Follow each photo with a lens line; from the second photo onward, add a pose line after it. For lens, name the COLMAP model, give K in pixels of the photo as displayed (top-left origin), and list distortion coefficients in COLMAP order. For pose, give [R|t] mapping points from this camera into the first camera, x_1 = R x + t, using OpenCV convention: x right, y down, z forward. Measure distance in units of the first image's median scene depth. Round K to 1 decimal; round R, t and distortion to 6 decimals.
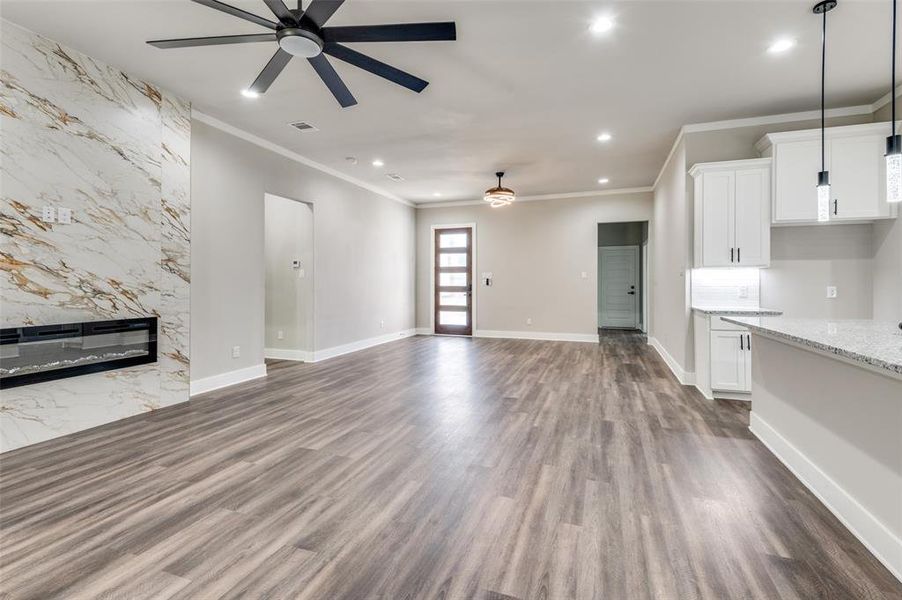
lens RADIAL K [[417.6, 0, 448.8], [0, 417.6, 284.3], [0, 0, 1]] dist [0.033327, -0.020494]
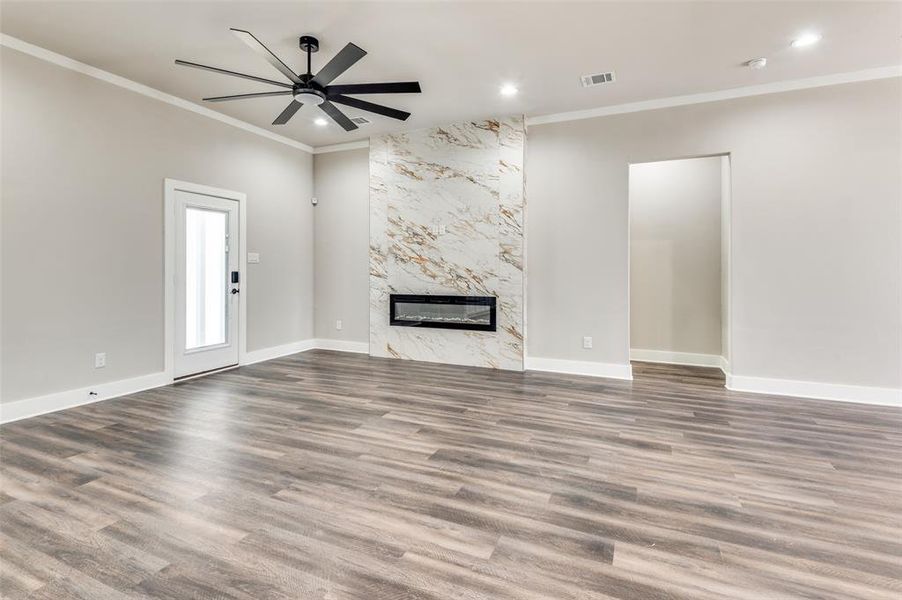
lens RADIAL K [[427.9, 0, 449.2], [0, 427.9, 271.6], [0, 0, 1]] dist [0.019178, -0.011359]
pose [[-0.061551, 0.002091, -0.998102, 0.630461], [-0.003833, 0.999990, 0.002331, -0.002524], [0.998097, 0.003969, -0.061542, 0.950090]]
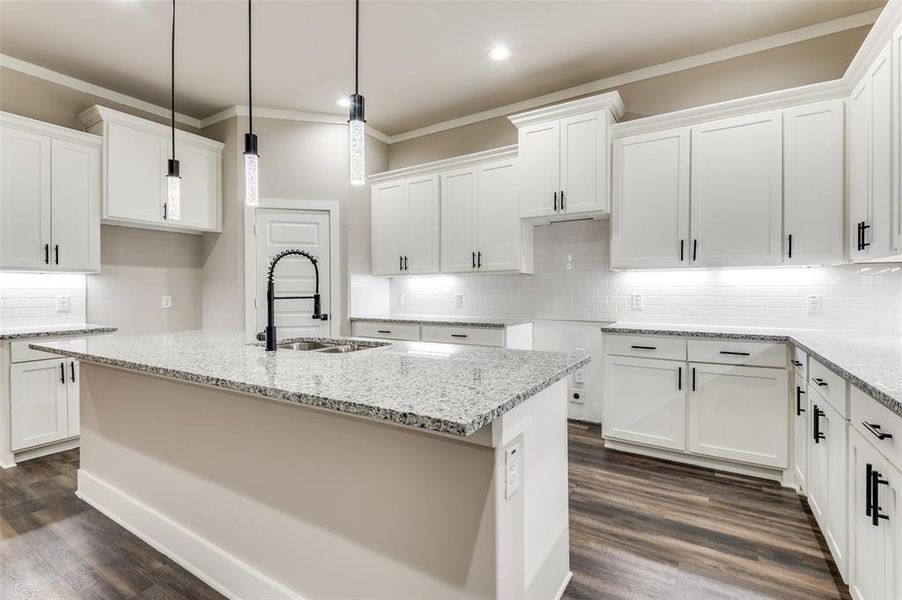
lens RADIAL K [[416.8, 0, 451.3], [0, 416.8, 291.9], [0, 0, 1]] dist [0.001046, 0.000537]
pose [[0.201152, -0.000453, 0.979560, 0.127739], [0.006275, 0.999980, -0.000826, 0.000596], [-0.979540, 0.006313, 0.201151, 0.205933]]
